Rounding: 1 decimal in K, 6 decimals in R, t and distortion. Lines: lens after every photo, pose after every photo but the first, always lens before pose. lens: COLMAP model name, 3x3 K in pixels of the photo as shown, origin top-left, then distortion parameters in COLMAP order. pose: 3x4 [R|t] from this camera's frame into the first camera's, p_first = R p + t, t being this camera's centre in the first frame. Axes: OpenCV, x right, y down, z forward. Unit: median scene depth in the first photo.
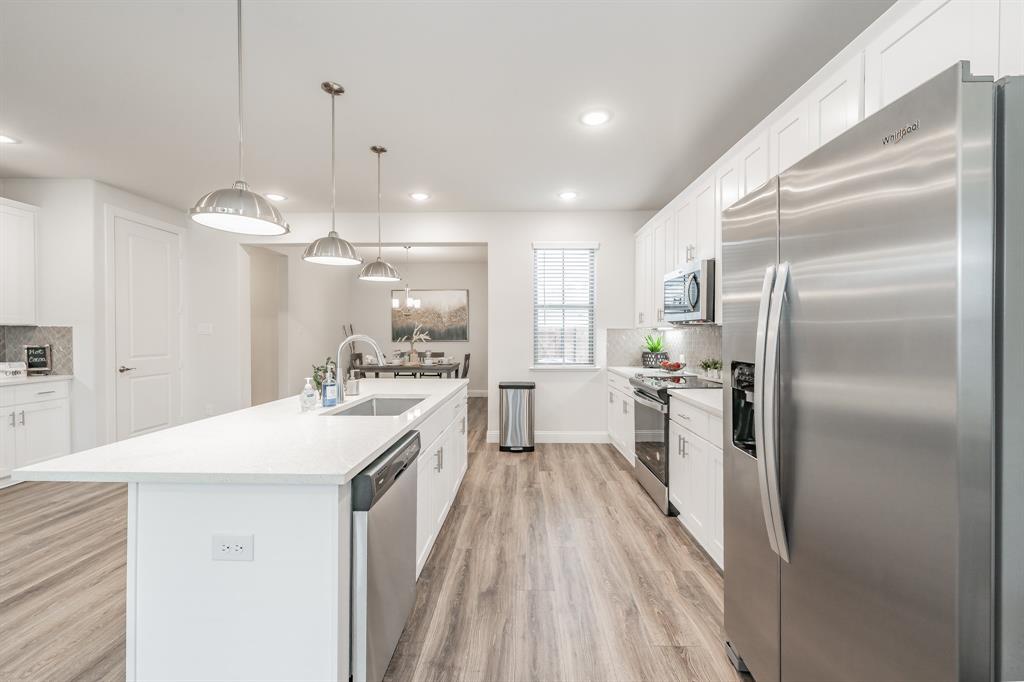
lens RADIAL K [[402.1, 0, 508.8], [0, 402.1, 345.9], [0, 0, 1]] dist [0.014006, -0.000782]
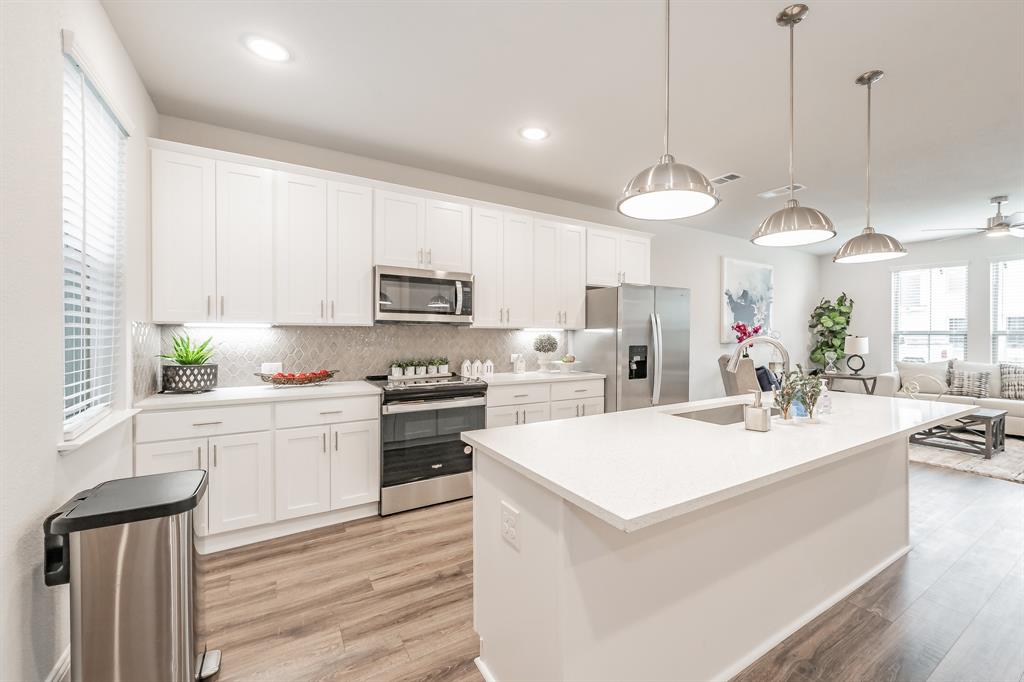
lens RADIAL K [[415.0, 0, 553.2], [0, 415.0, 341.6], [0, 0, 1]] dist [-0.001511, 0.000186]
pose [[-0.564662, -0.009353, 0.825269, -0.470703], [0.022564, 0.999387, 0.026765, -0.024127], [-0.825014, 0.033735, -0.564105, 1.027323]]
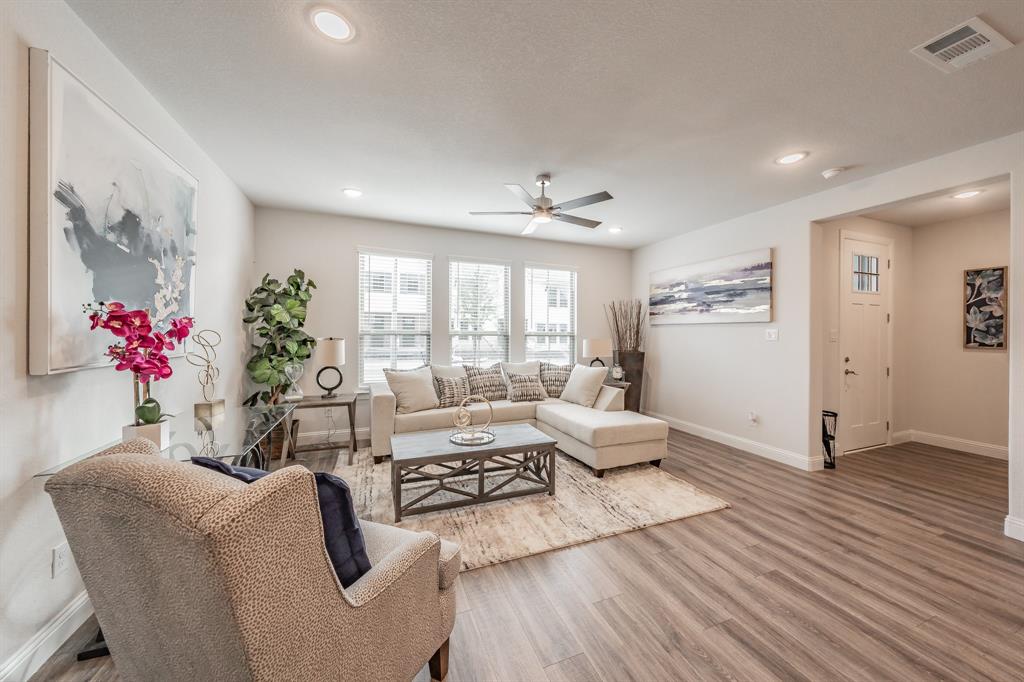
lens RADIAL K [[367.9, 0, 520.3], [0, 367.9, 333.2], [0, 0, 1]] dist [-0.007202, 0.000718]
pose [[-0.913058, -0.006479, -0.407777, 0.114150], [-0.020952, 0.999299, 0.031037, -0.026282], [0.407290, 0.036883, -0.912554, 0.228590]]
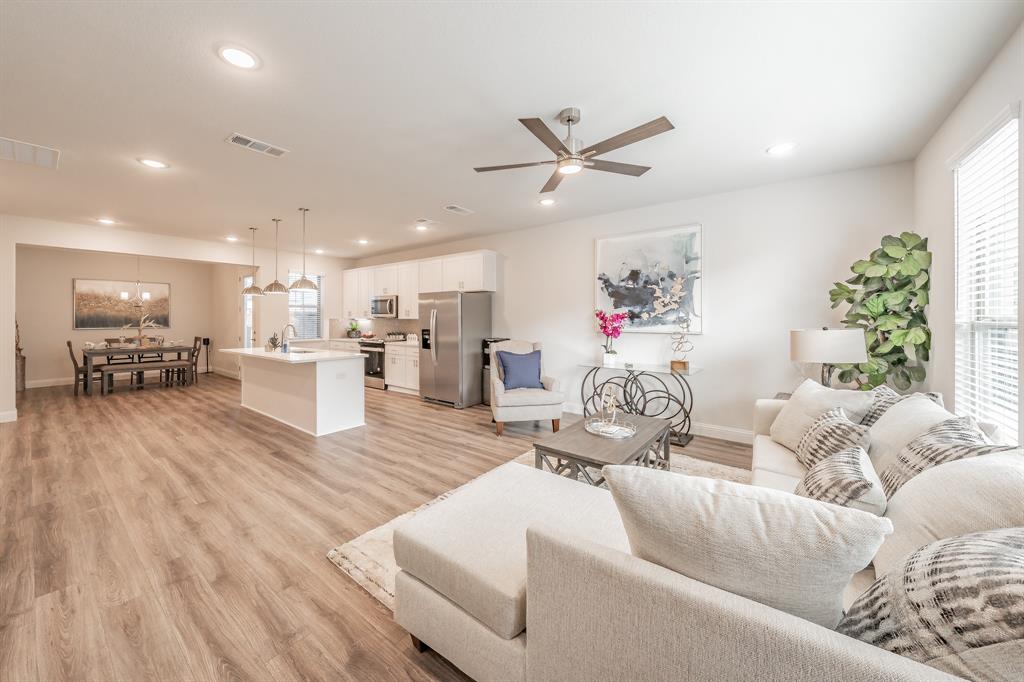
lens RADIAL K [[367.9, 0, 479.4], [0, 367.9, 317.0], [0, 0, 1]] dist [-0.007202, 0.000718]
pose [[0.612517, 0.003793, 0.790448, -0.796438], [0.022592, 0.999496, -0.022303, 0.003900], [-0.790135, 0.031519, 0.612123, -0.698330]]
